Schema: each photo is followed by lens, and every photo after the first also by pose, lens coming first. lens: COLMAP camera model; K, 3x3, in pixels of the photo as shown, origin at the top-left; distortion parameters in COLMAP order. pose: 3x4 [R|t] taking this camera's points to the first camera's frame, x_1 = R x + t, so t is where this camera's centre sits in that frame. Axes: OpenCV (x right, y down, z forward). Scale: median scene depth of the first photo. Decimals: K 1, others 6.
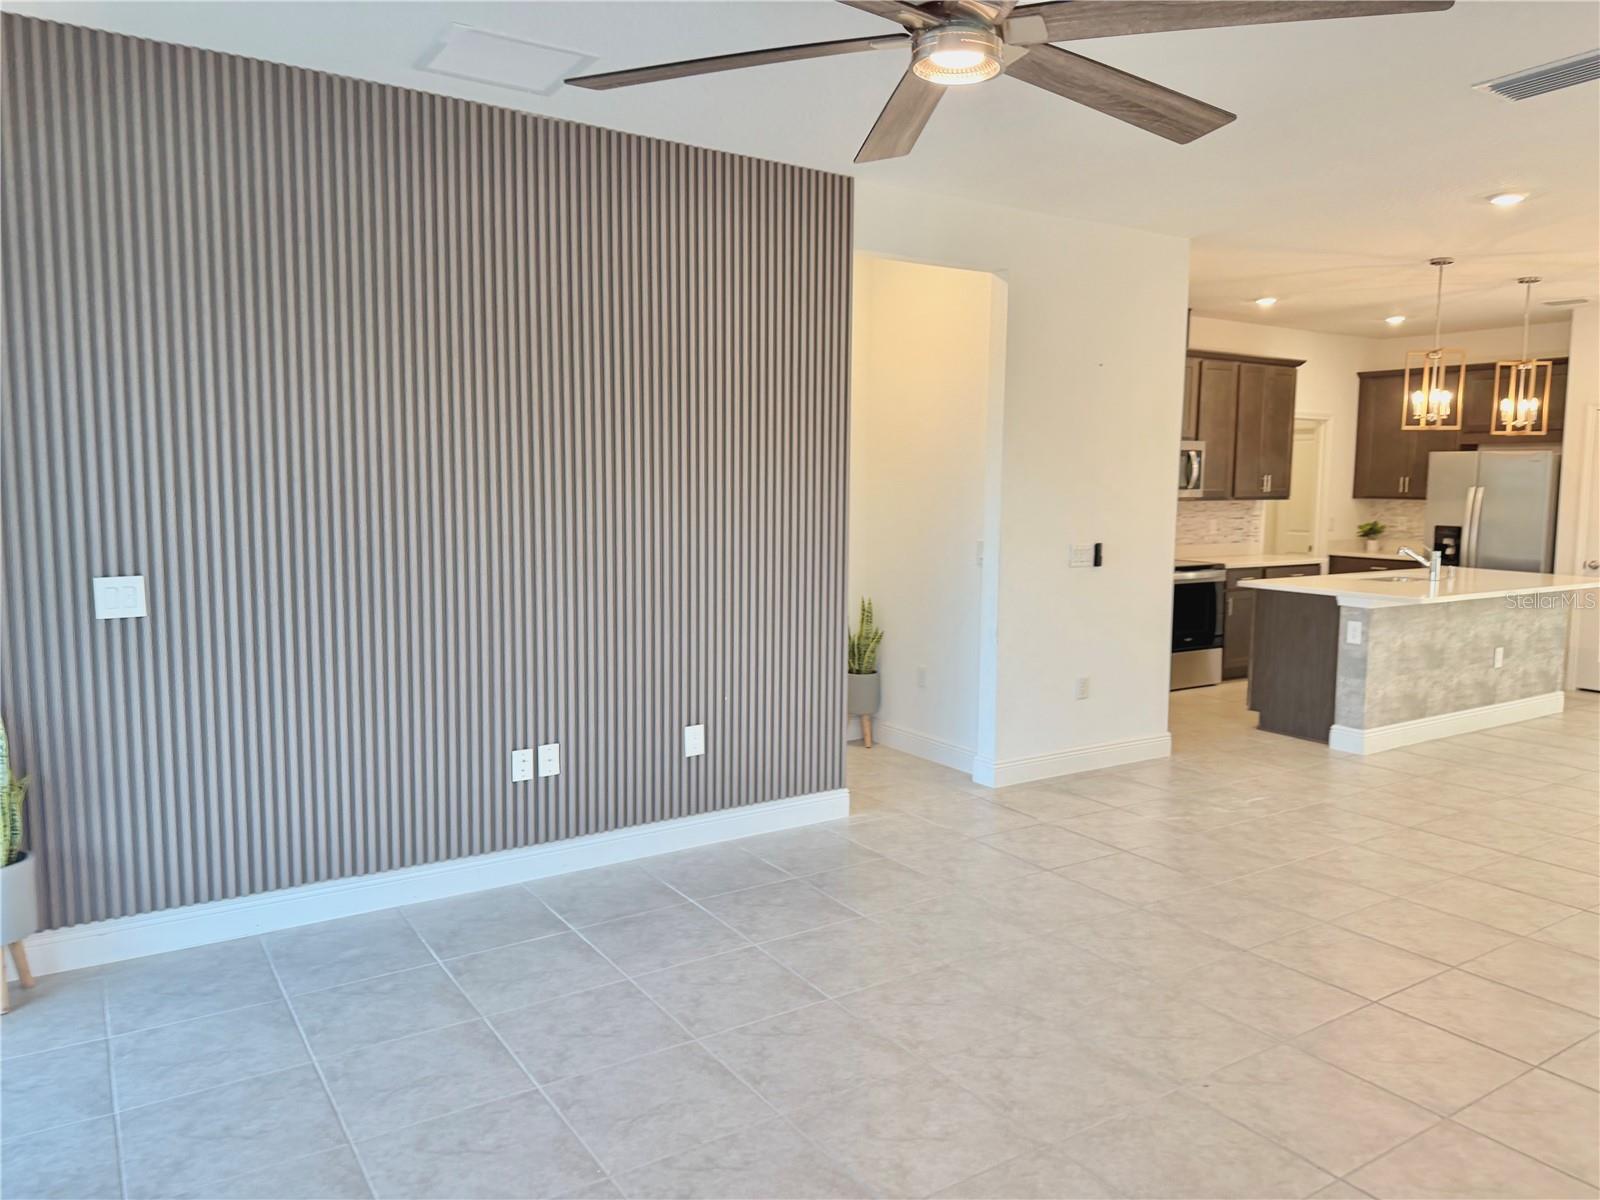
lens RADIAL K [[1135.7, 0, 828.3], [0, 1135.7, 600.8], [0, 0, 1]] dist [0.036365, -0.044892]
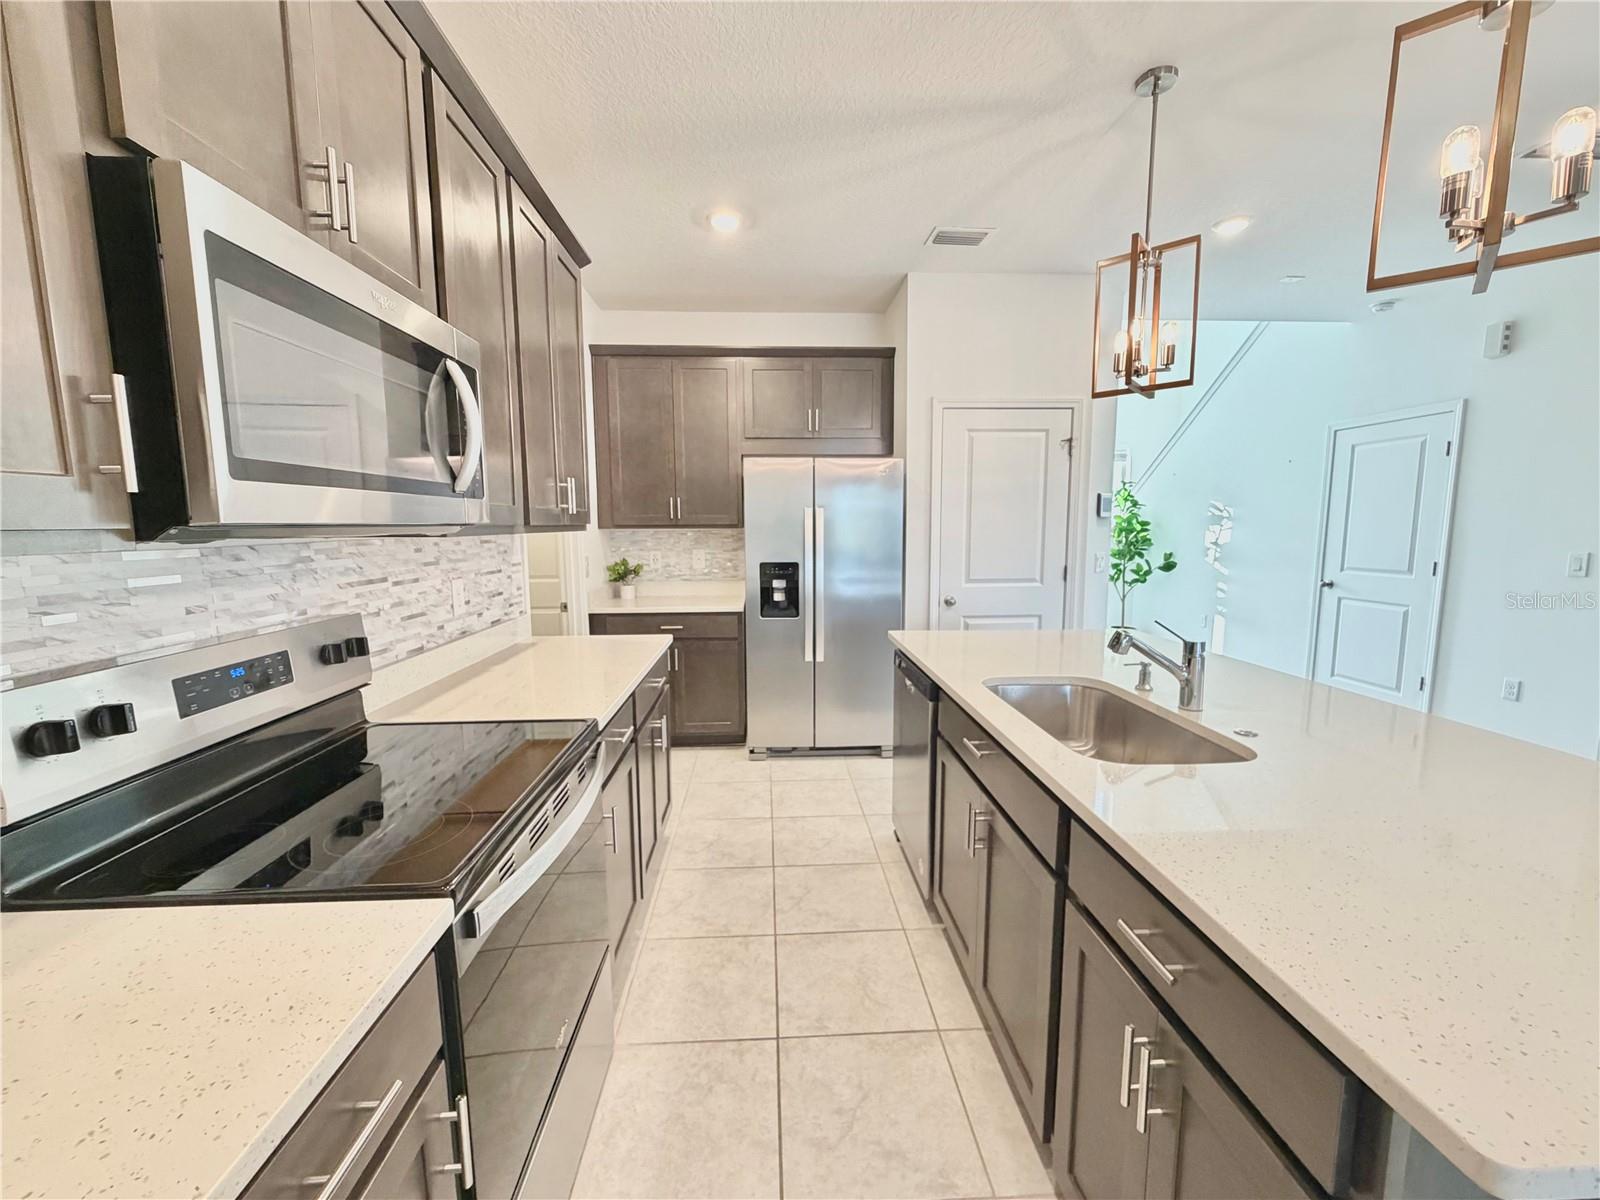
lens RADIAL K [[640.7, 0, 794.1], [0, 640.7, 594.7], [0, 0, 1]] dist [-0.001147, -0.000322]
pose [[0.511255, -0.105909, 0.852878, 0.352991], [0.102530, 0.992807, 0.061823, -0.119915], [-0.853291, 0.055838, 0.518437, 1.362198]]
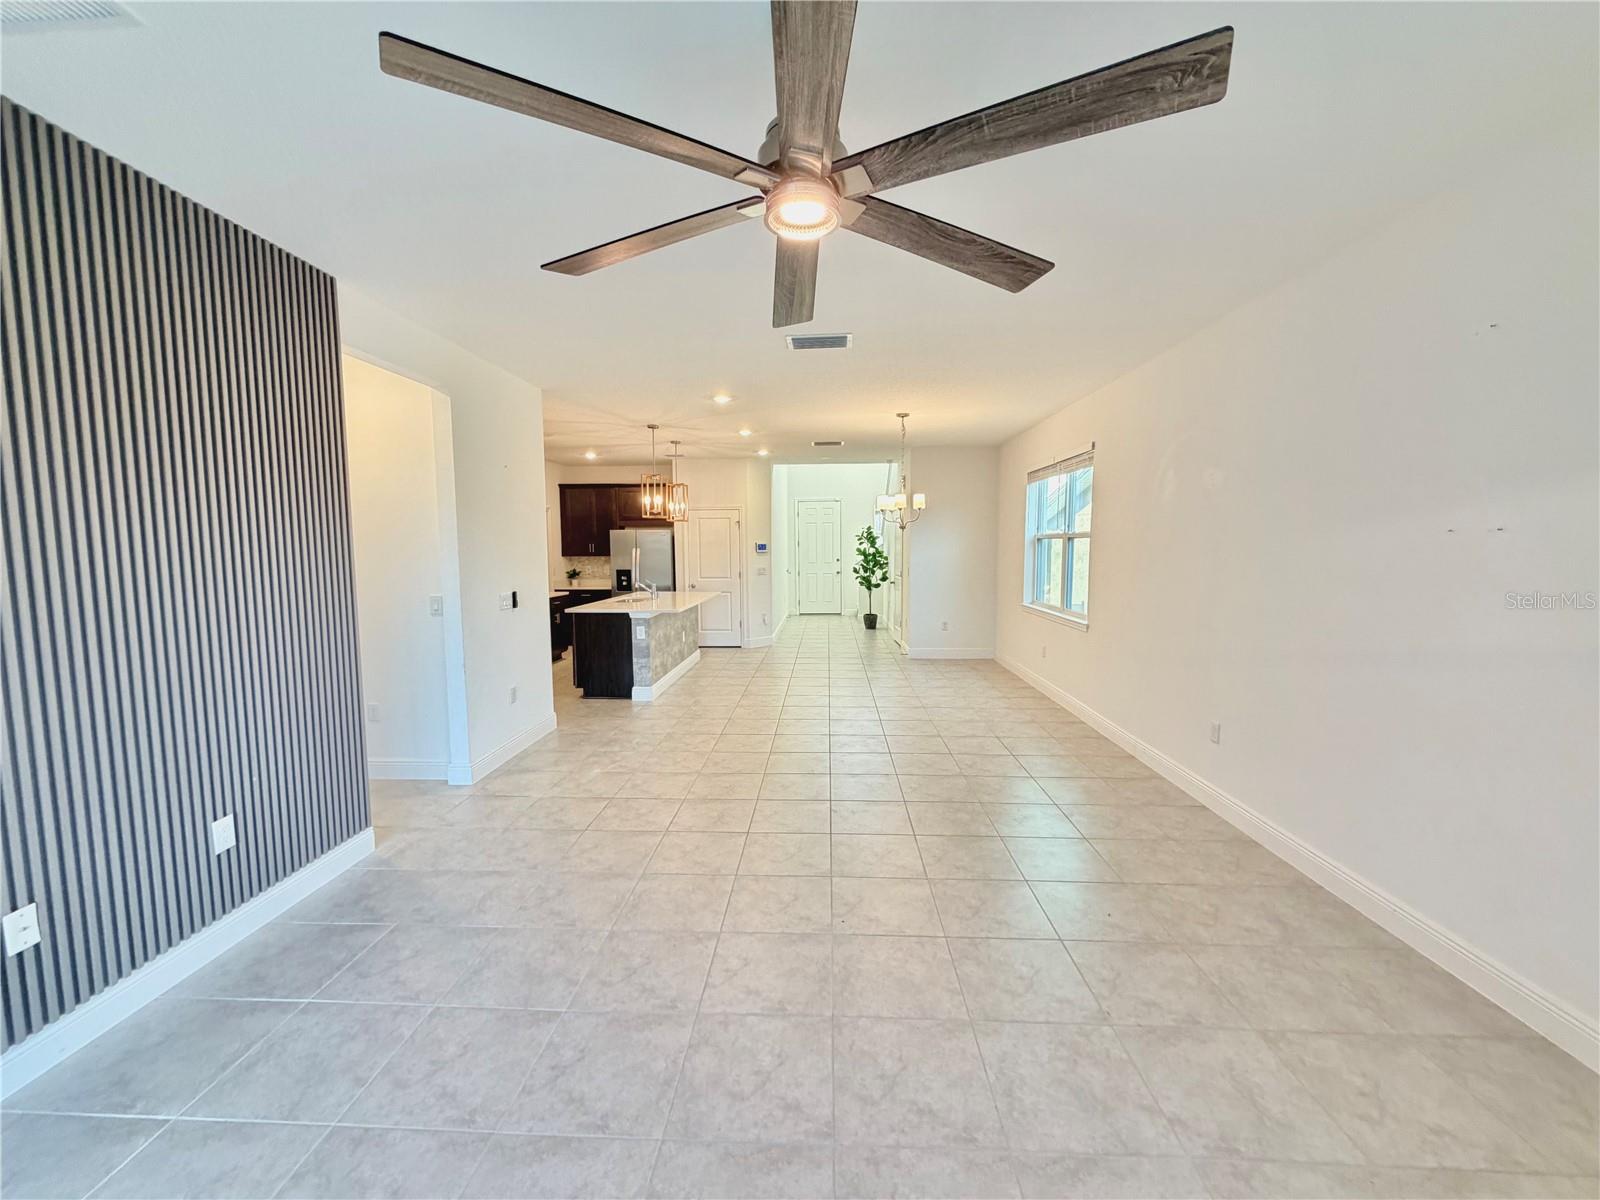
lens RADIAL K [[640.7, 0, 796.5], [0, 640.7, 599.9], [0, 0, 1]] dist [-0.001147, -0.000322]
pose [[0.598517, -0.081076, 0.796997, -0.211972], [0.097792, 0.994820, 0.027761, -0.031486], [-0.795119, 0.061325, 0.603345, 0.263888]]
